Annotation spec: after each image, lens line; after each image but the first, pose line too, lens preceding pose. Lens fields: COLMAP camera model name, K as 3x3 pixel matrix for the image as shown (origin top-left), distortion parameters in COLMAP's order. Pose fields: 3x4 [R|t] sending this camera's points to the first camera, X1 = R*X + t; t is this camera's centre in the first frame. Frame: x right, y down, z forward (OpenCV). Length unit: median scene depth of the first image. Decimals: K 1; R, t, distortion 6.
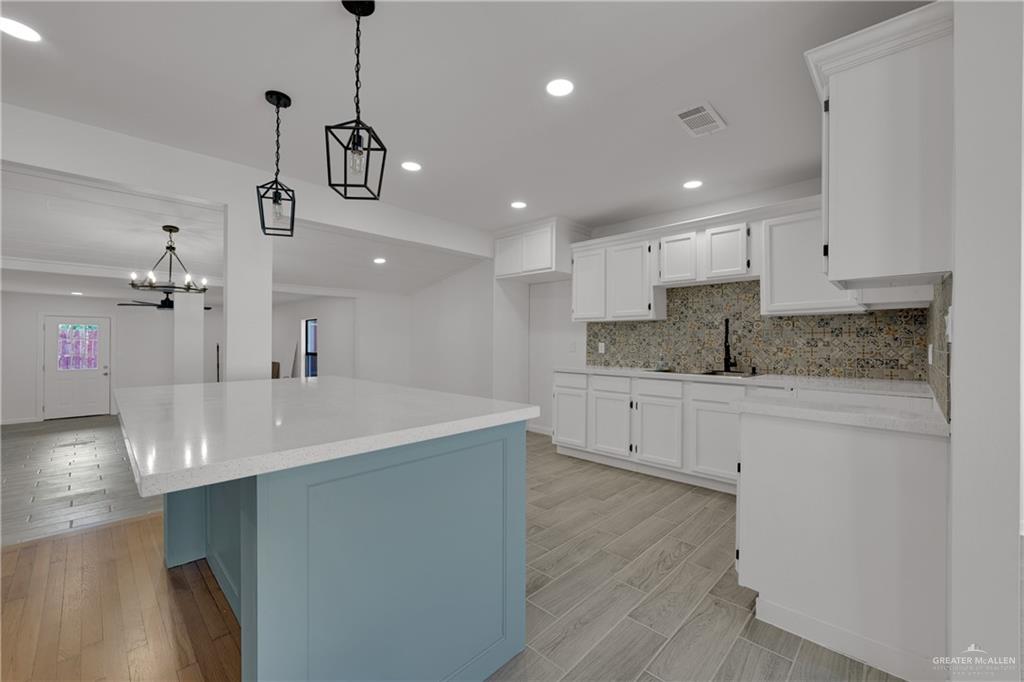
lens RADIAL K [[407.3, 0, 516.2], [0, 407.3, 353.5], [0, 0, 1]] dist [-0.001112, -0.000122]
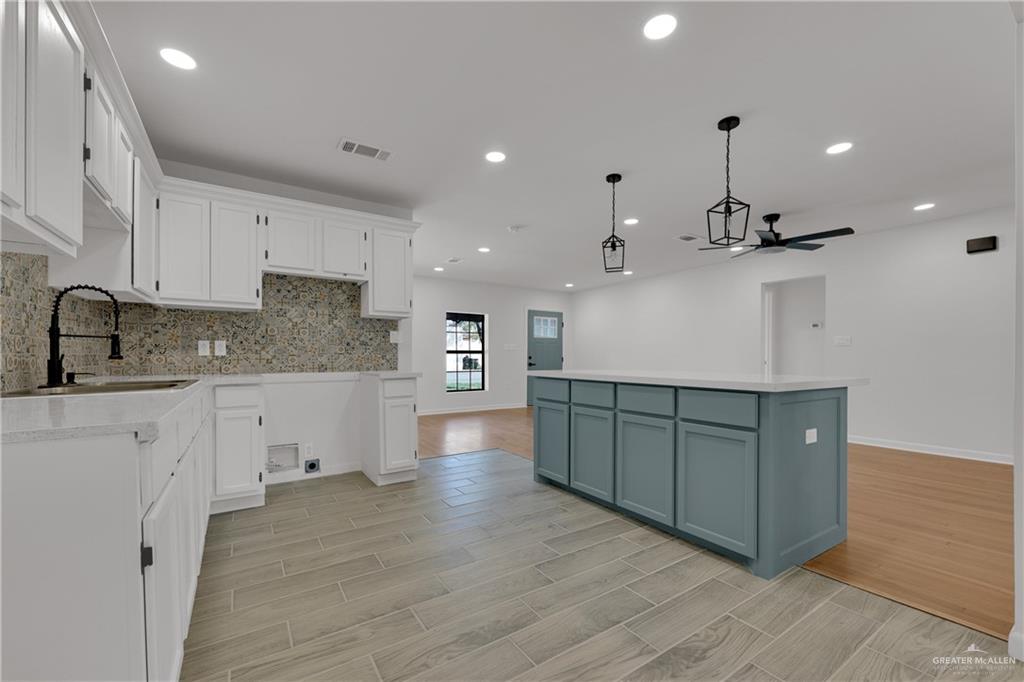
lens RADIAL K [[407.3, 0, 516.2], [0, 407.3, 353.5], [0, 0, 1]] dist [-0.001112, -0.000122]
pose [[-0.980250, -0.003827, 0.197725, -0.116551], [-0.002617, 0.999976, 0.006383, -0.001709], [-0.197745, 0.005739, -0.980237, 1.053472]]
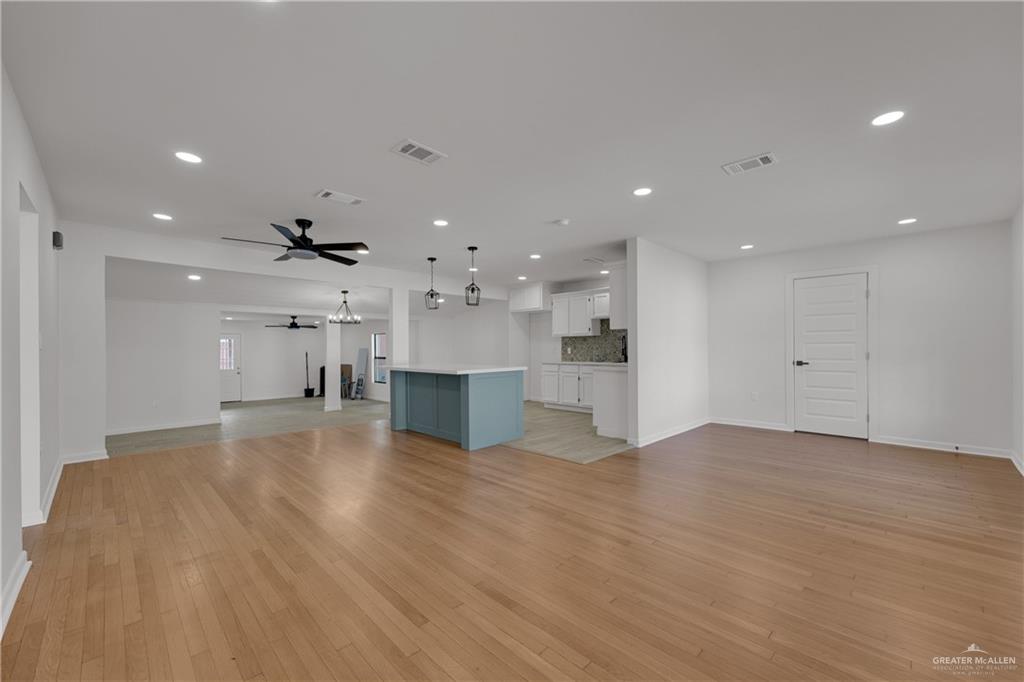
lens RADIAL K [[407.3, 0, 516.2], [0, 407.3, 353.5], [0, 0, 1]] dist [-0.001112, -0.000122]
pose [[0.999709, -0.009215, -0.022298, 0.015777], [0.008871, 0.999841, -0.015461, 0.024888], [0.022437, 0.015259, 0.999632, -0.851696]]
